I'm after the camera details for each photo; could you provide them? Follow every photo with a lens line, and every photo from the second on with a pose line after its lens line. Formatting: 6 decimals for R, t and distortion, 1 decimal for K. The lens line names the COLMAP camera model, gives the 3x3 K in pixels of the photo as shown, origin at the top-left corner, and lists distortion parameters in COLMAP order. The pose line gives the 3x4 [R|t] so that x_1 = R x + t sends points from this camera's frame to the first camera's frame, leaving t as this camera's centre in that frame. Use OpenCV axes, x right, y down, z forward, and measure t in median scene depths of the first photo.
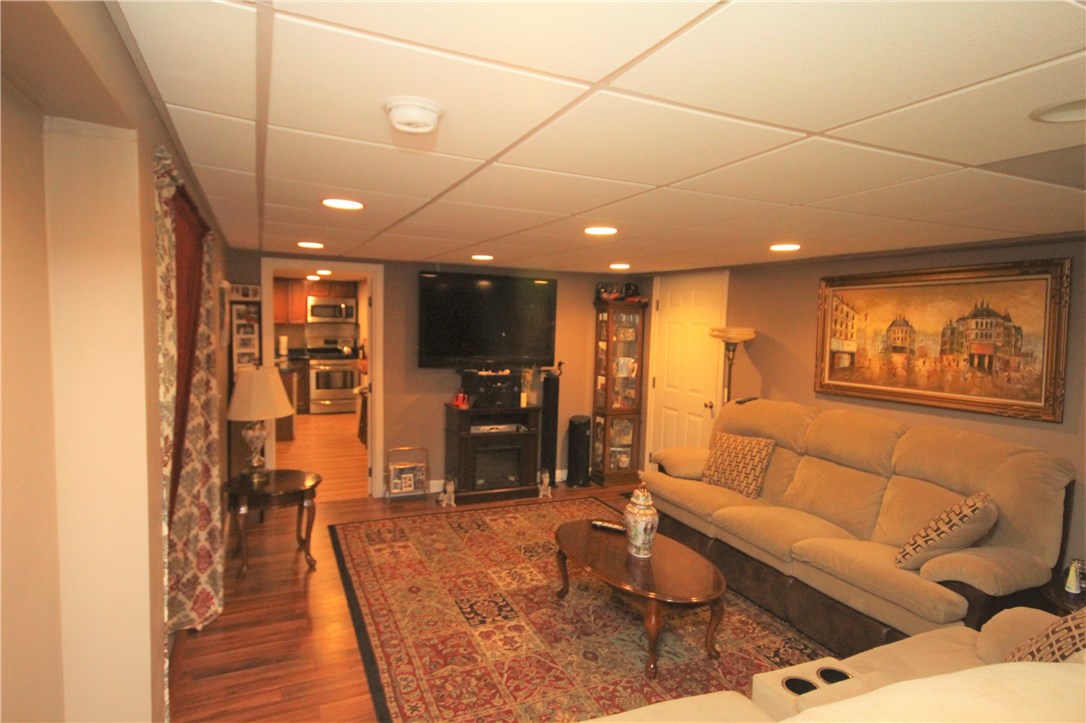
lens RADIAL K [[606.0, 0, 539.6], [0, 606.0, 360.1], [0, 0, 1]] dist [0.002162, 0.000056]
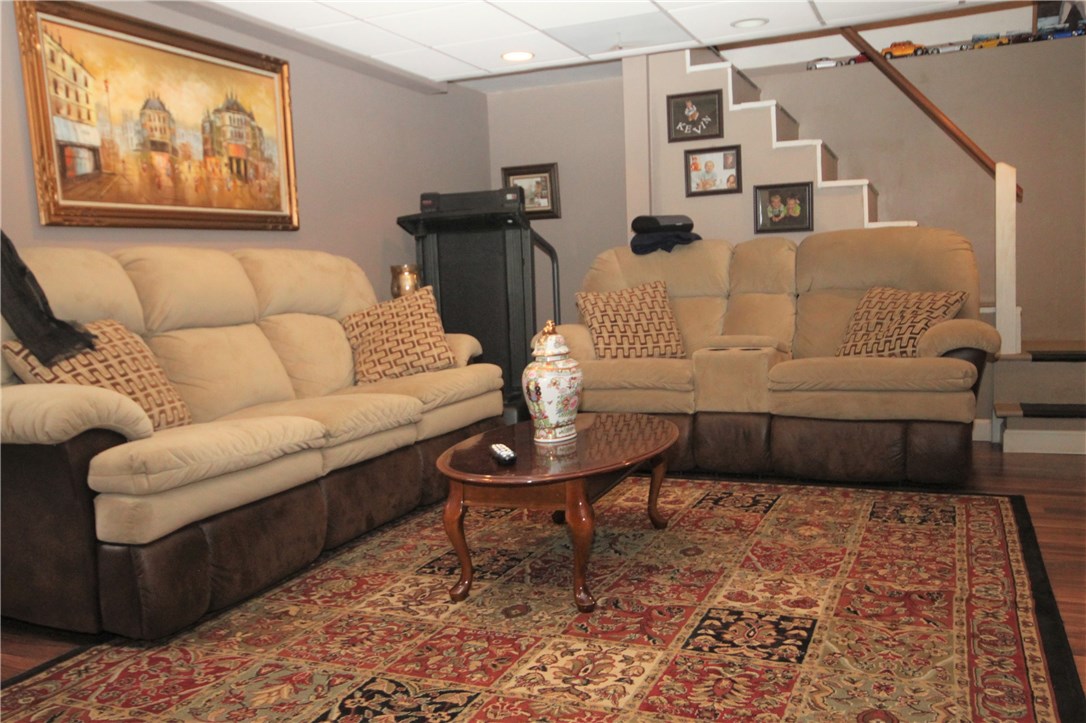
lens RADIAL K [[927.3, 0, 536.9], [0, 927.3, 361.2], [0, 0, 1]] dist [-0.016142, 0.063572]
pose [[-0.668925, -0.065977, 0.740396, -0.446916], [0.076864, 0.984574, 0.157181, 0.087562], [-0.739345, 0.162052, -0.653535, 1.441117]]
